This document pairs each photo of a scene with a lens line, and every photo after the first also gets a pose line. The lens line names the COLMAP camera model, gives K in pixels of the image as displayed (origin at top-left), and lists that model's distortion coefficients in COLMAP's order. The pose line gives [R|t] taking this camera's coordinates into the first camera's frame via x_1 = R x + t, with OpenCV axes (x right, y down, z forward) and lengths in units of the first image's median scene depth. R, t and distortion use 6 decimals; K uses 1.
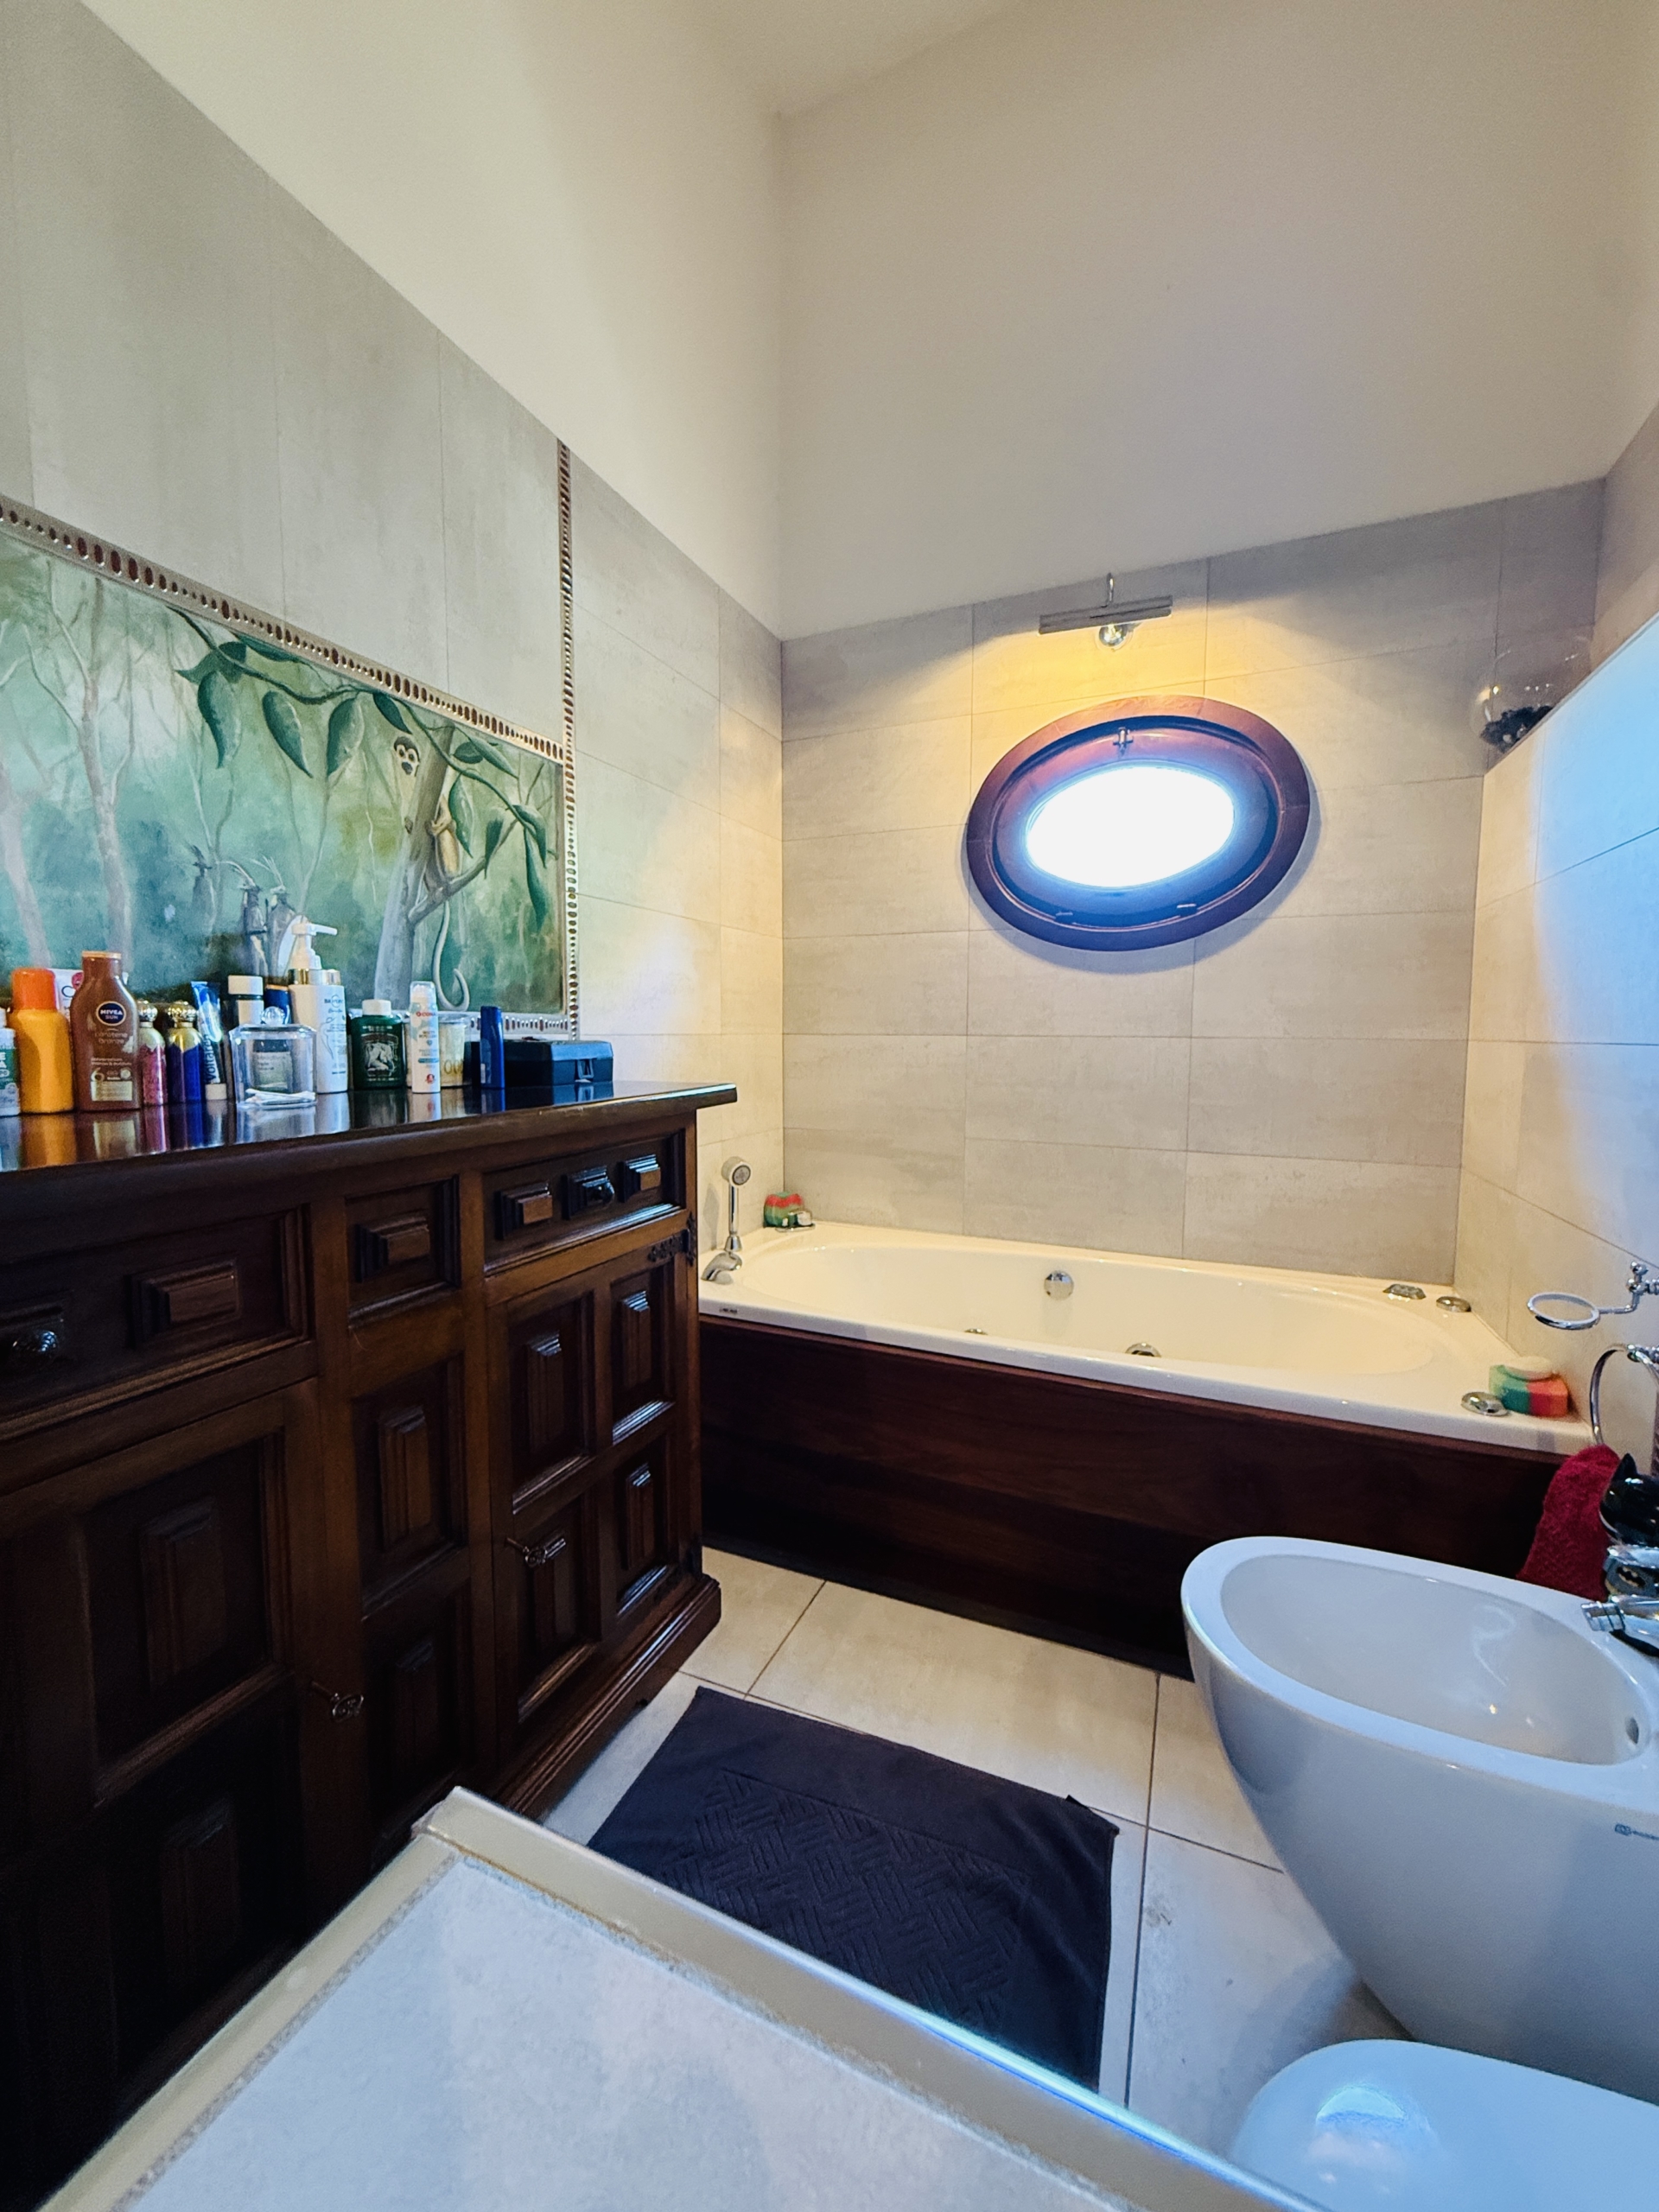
lens RADIAL K [[882.6, 0, 829.4], [0, 882.6, 1102.1], [0, 0, 1]] dist [-0.001315, 0.000402]
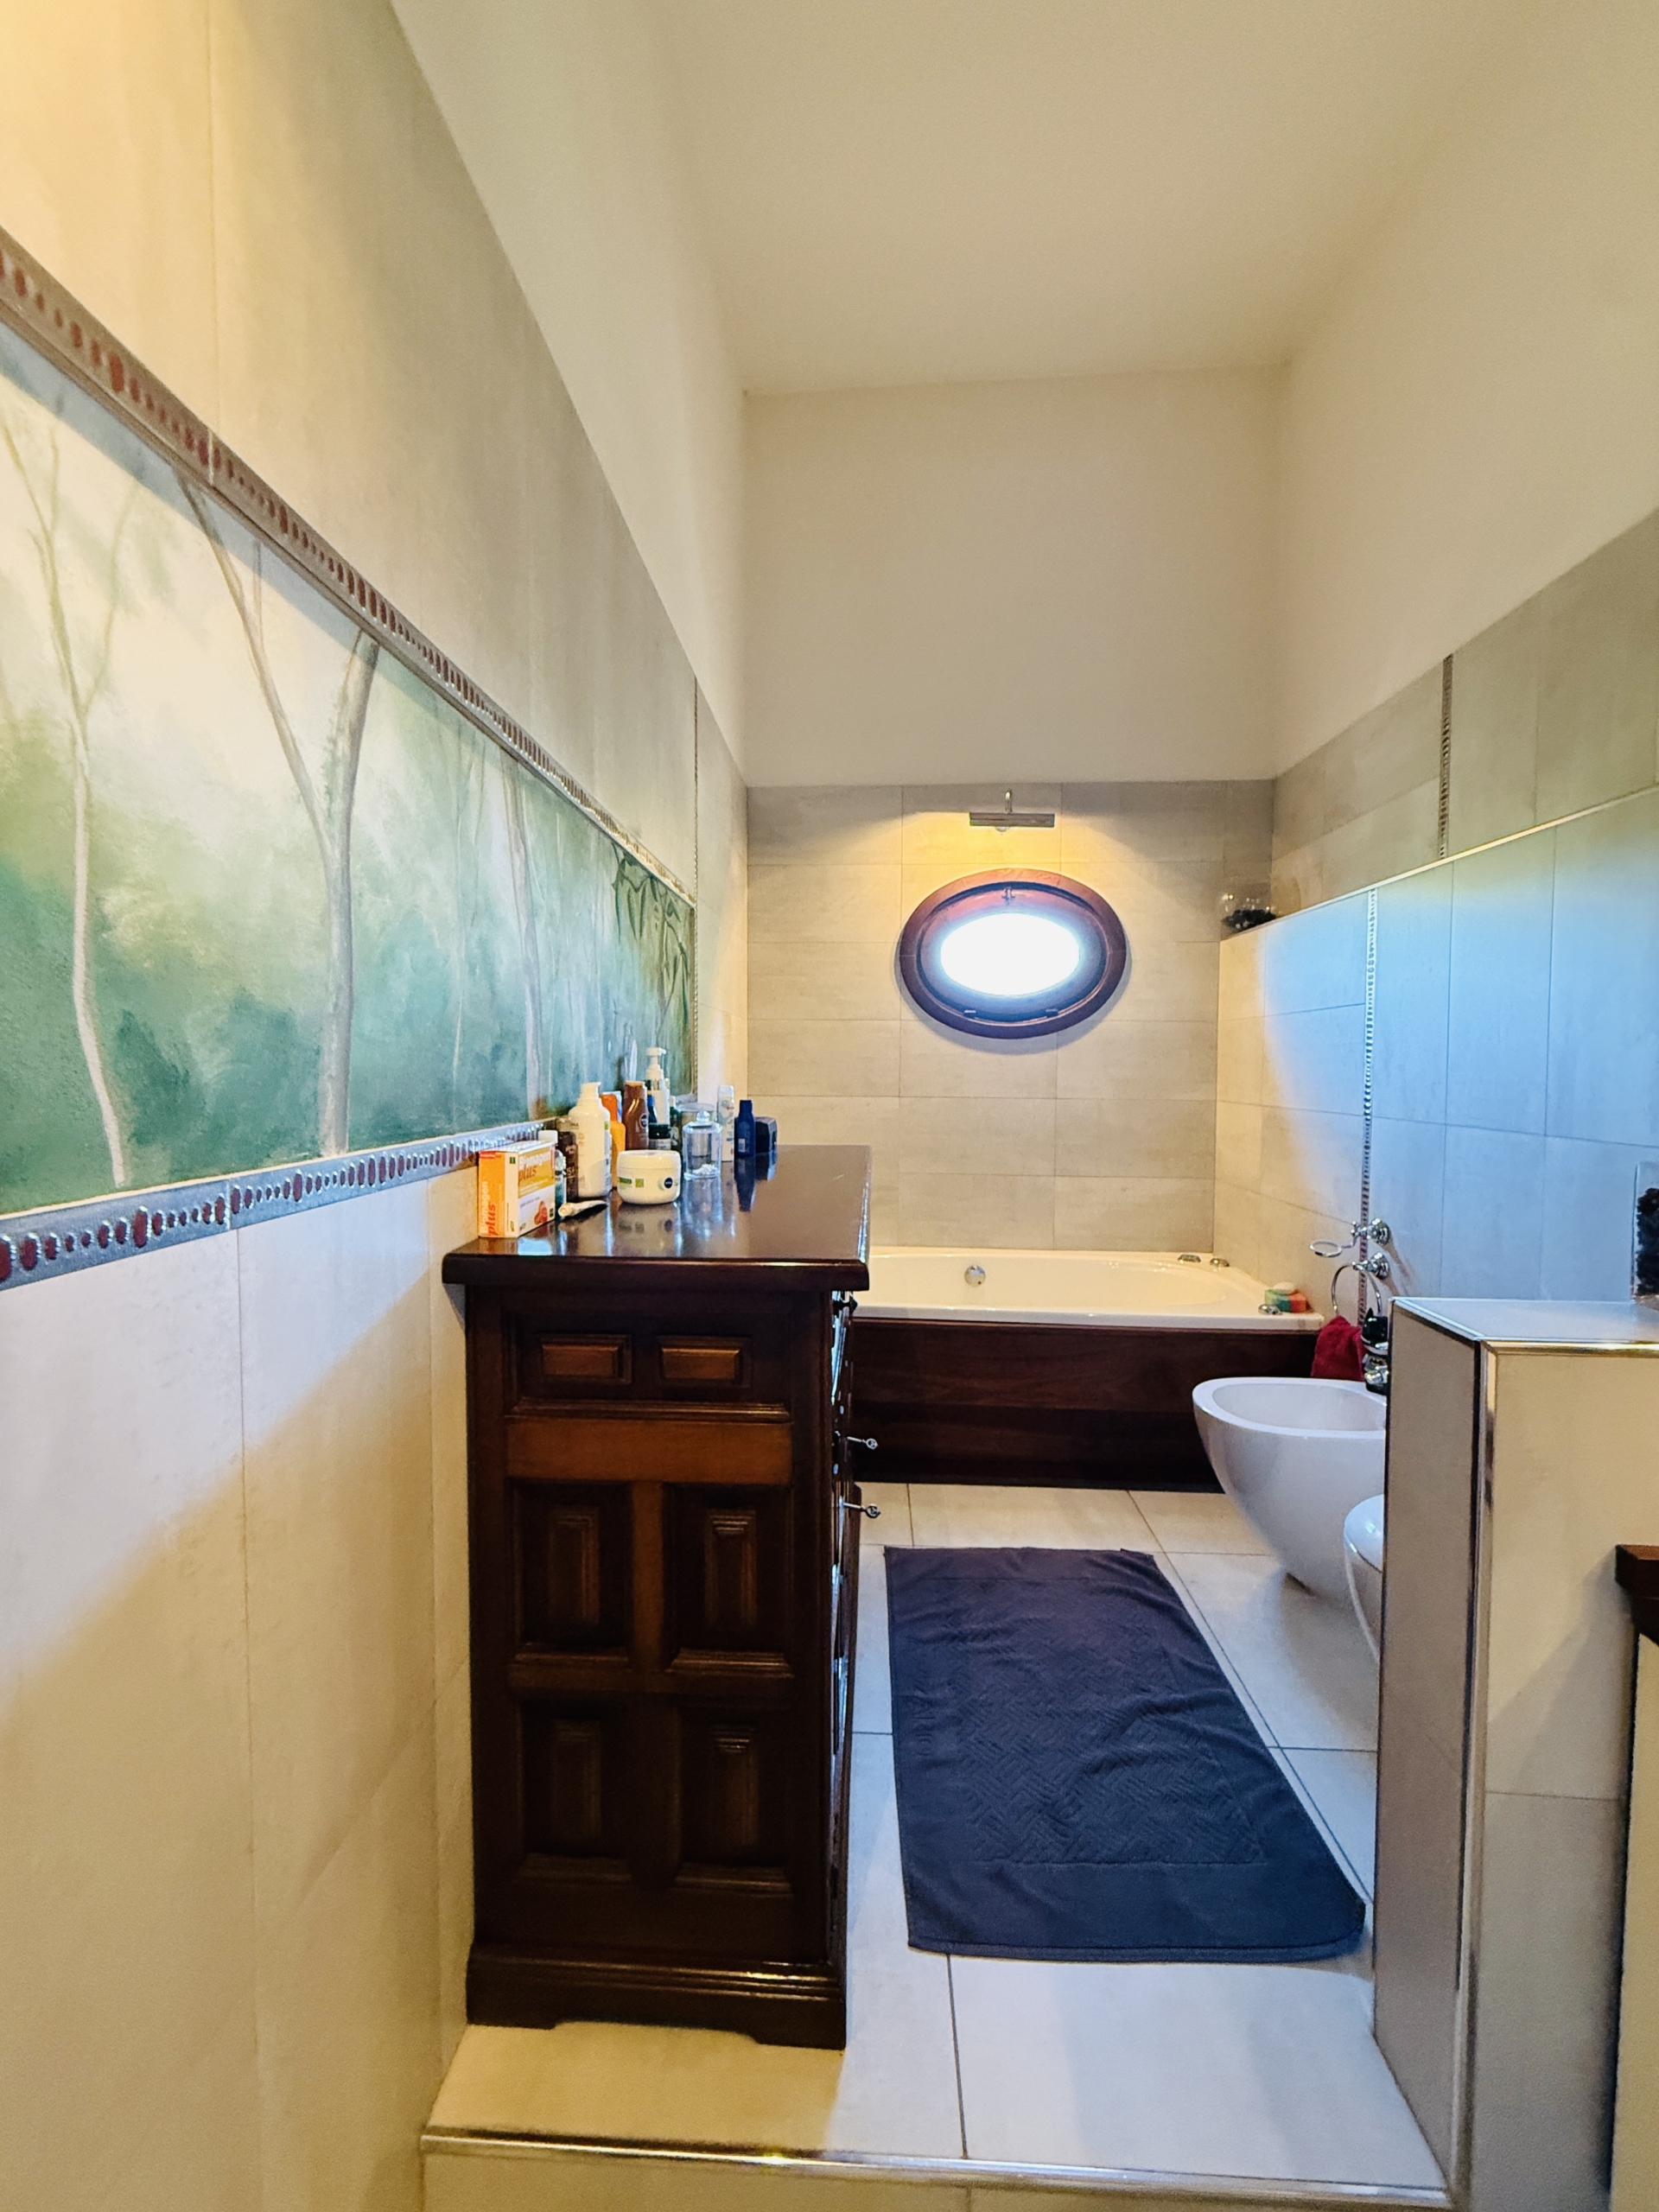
lens RADIAL K [[882.6, 0, 828.9], [0, 882.6, 1101.0], [0, 0, 1]] dist [-0.001315, 0.000402]
pose [[0.937286, -0.014491, 0.348261, -0.578293], [0.026624, 0.999193, -0.030078, -0.044041], [-0.347544, 0.037464, 0.936915, -0.315493]]
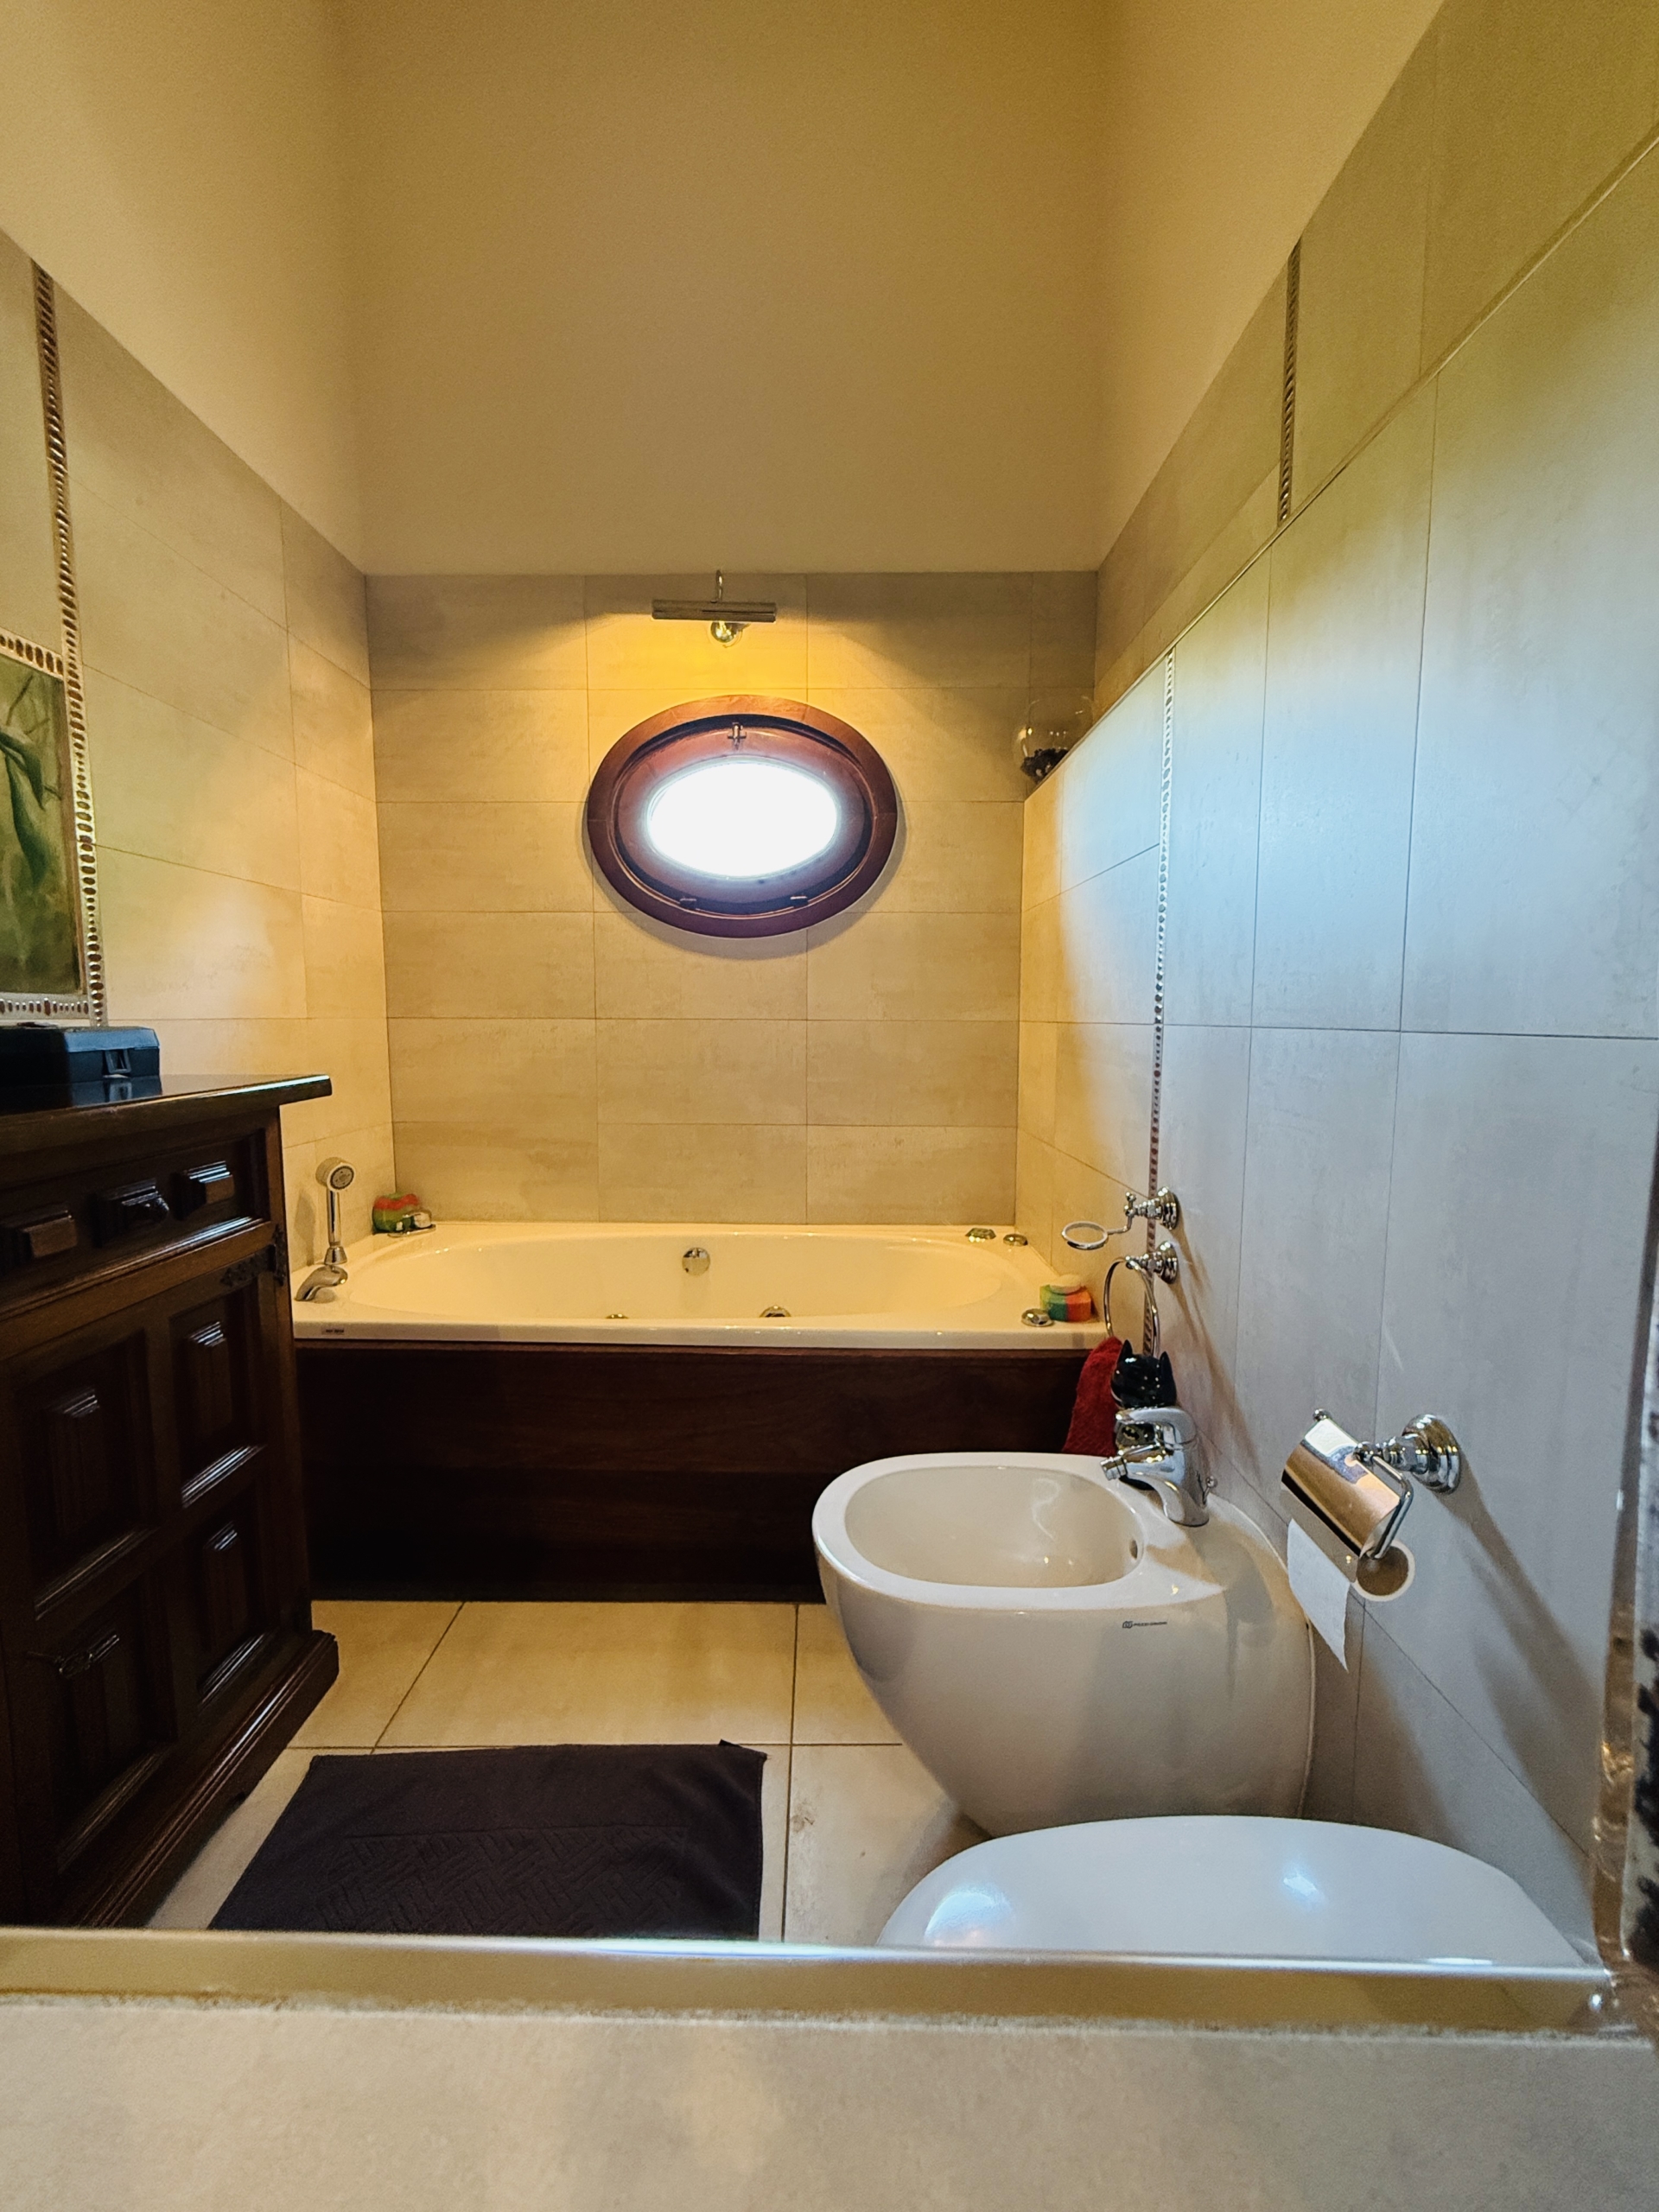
lens RADIAL K [[882.6, 0, 826.9], [0, 882.6, 1101.2], [0, 0, 1]] dist [-0.001315, 0.000402]
pose [[0.918359, -0.040299, 0.393691, 0.002432], [0.033285, 0.999142, 0.024631, 0.000784], [-0.394346, -0.009516, 0.918913, -0.007926]]
